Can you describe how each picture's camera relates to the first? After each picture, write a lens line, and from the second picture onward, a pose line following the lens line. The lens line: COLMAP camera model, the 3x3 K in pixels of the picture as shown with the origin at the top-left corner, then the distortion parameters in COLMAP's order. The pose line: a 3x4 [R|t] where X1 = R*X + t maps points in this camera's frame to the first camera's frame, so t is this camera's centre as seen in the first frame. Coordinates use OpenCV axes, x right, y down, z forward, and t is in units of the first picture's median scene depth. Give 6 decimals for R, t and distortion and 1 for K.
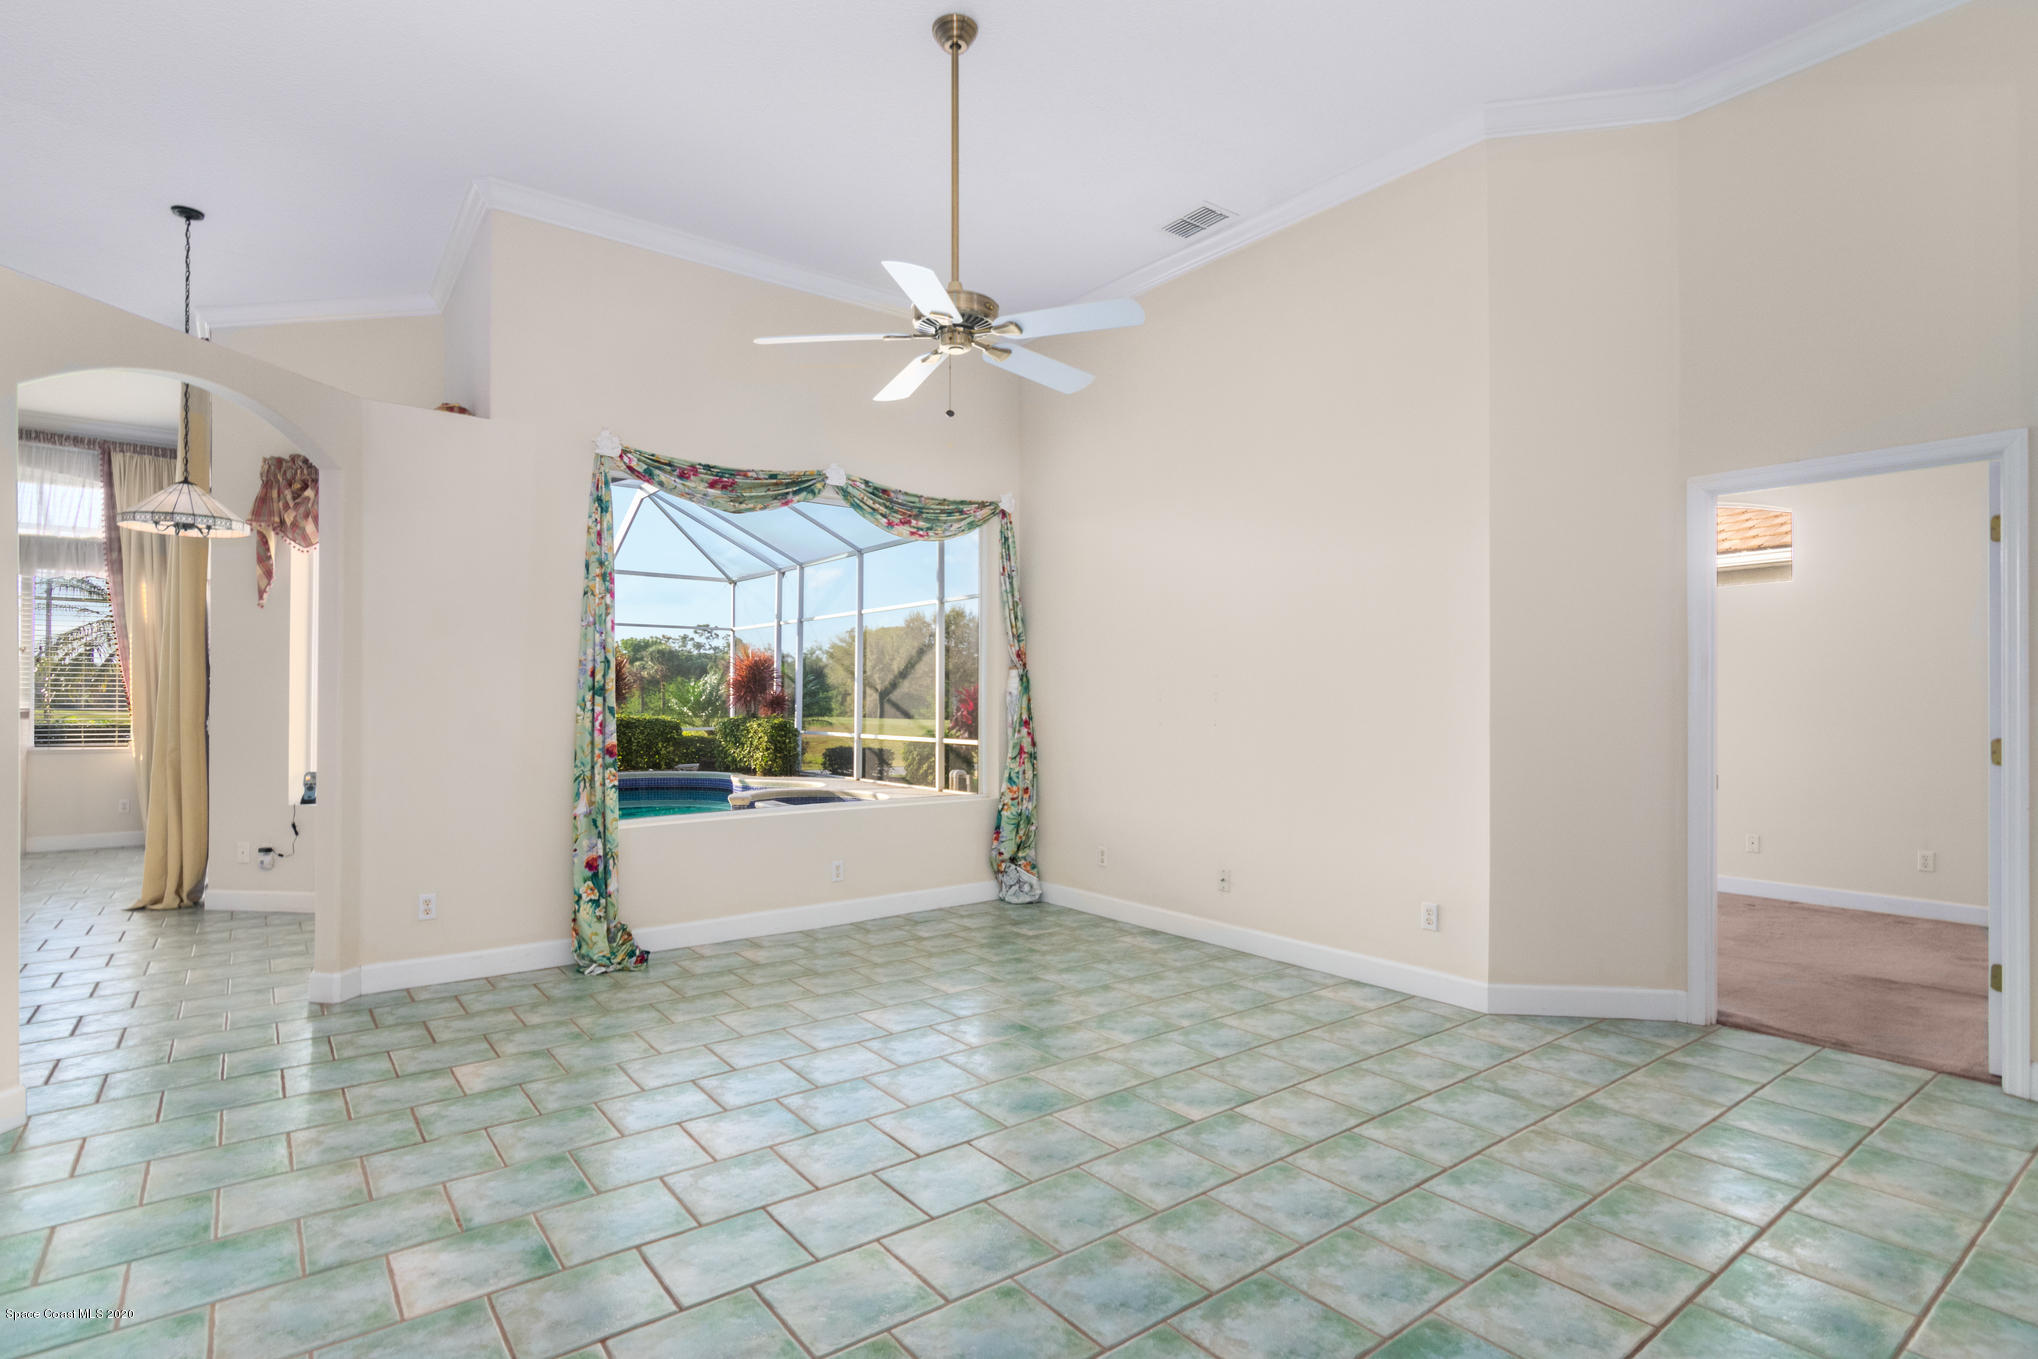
lens RADIAL K [[1010.5, 0, 1005.9], [0, 1010.5, 692.1], [0, 0, 1]] dist [-0.001250, 0.001611]
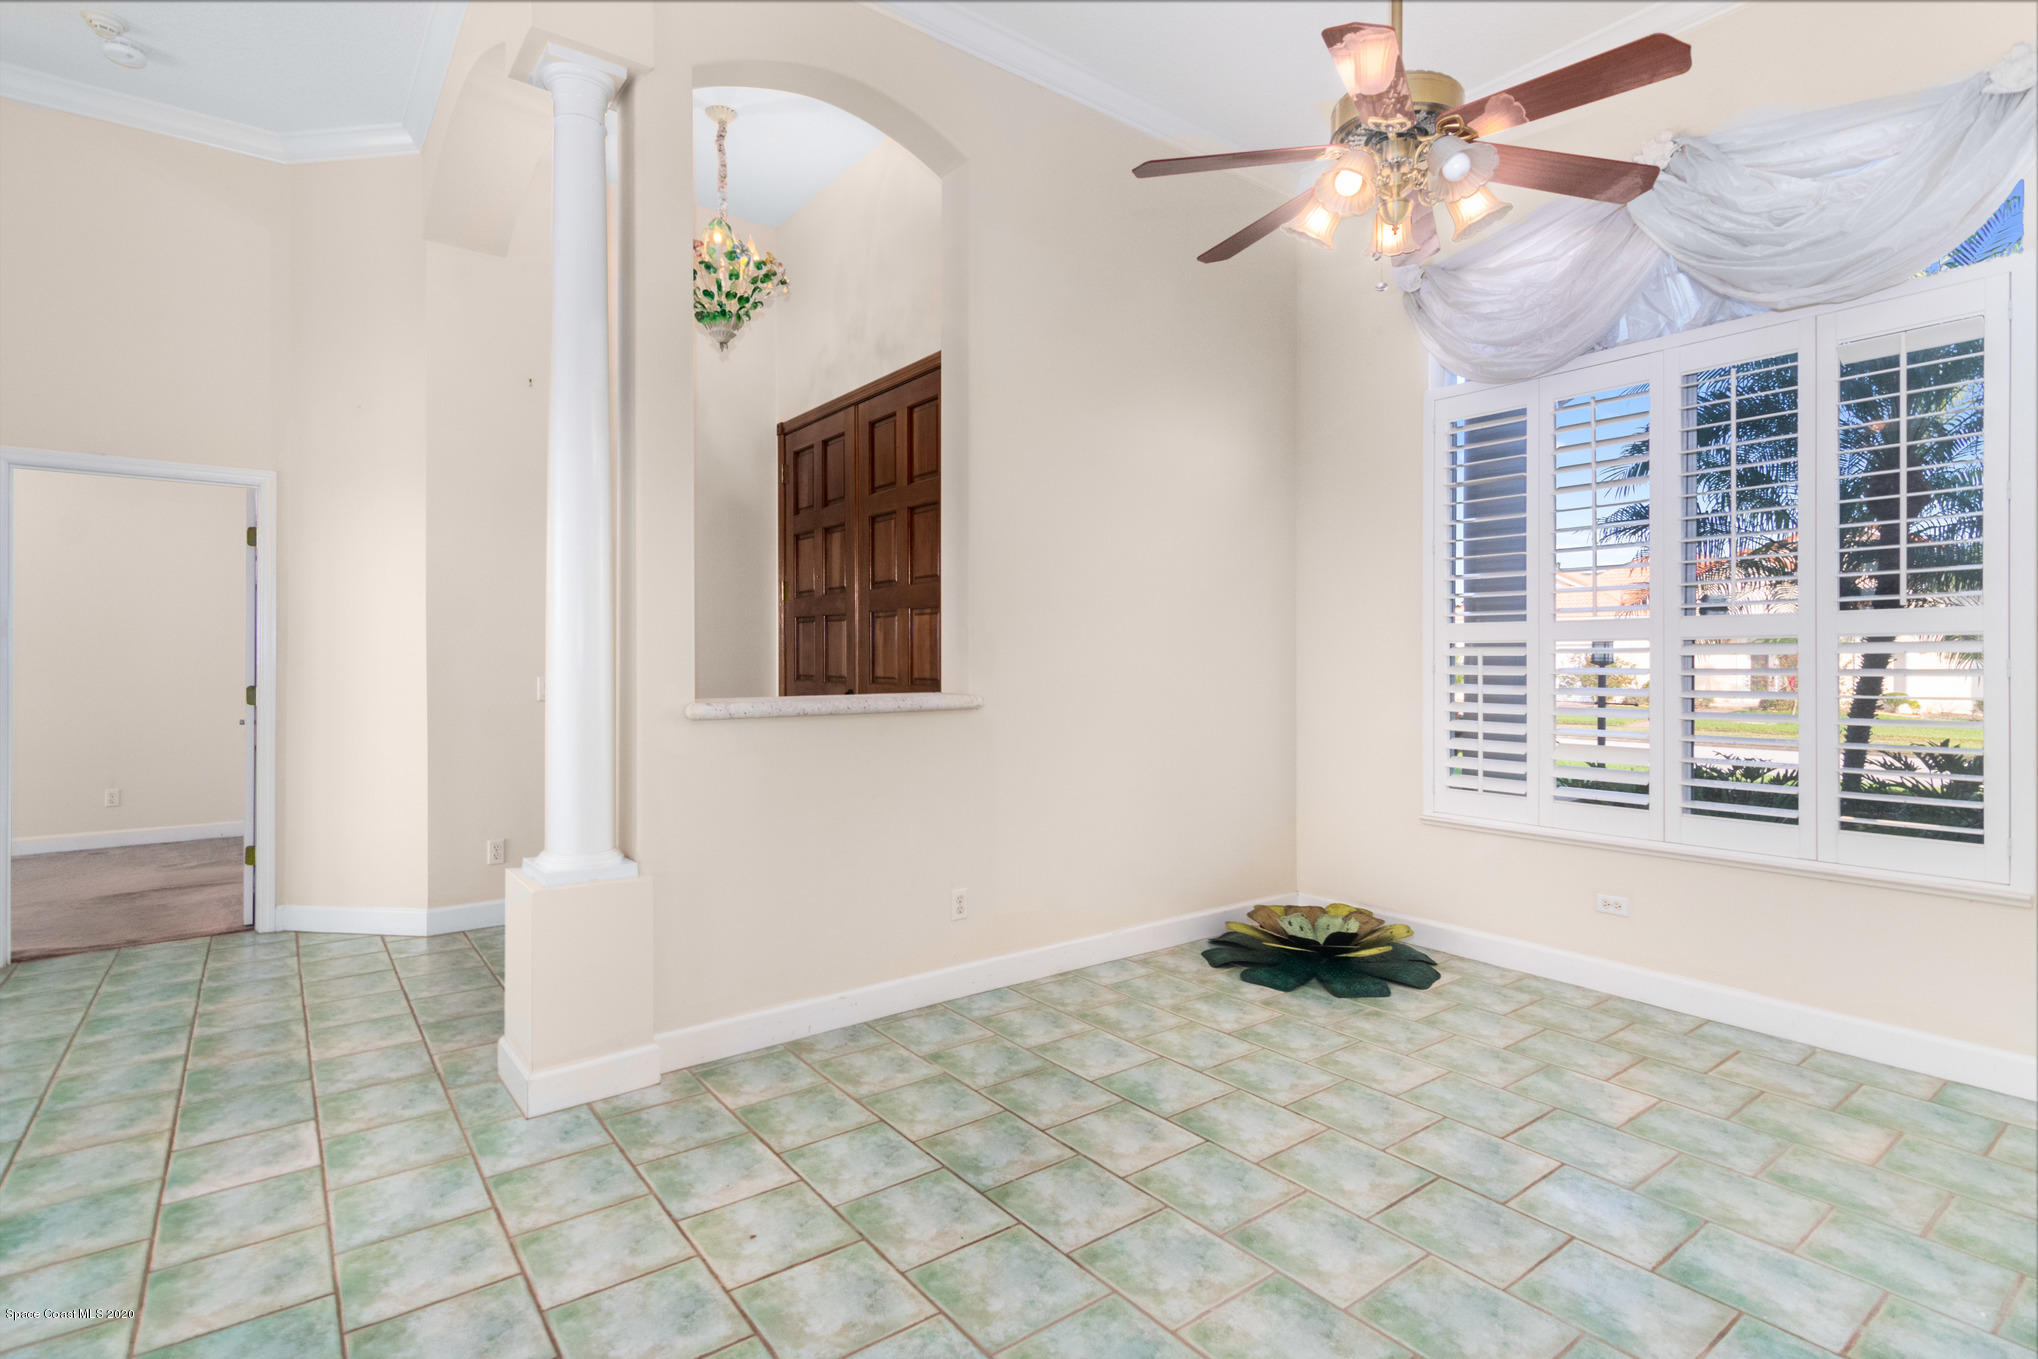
lens RADIAL K [[1006.8, 0, 1014.9], [0, 1006.8, 638.8], [0, 0, 1]] dist [-0.003090, 0.001943]
pose [[0.005120, 0.017127, 0.999840, -0.374828], [-0.004894, 0.999842, -0.017102, -0.000231], [-0.999975, -0.004805, 0.005203, -0.062803]]
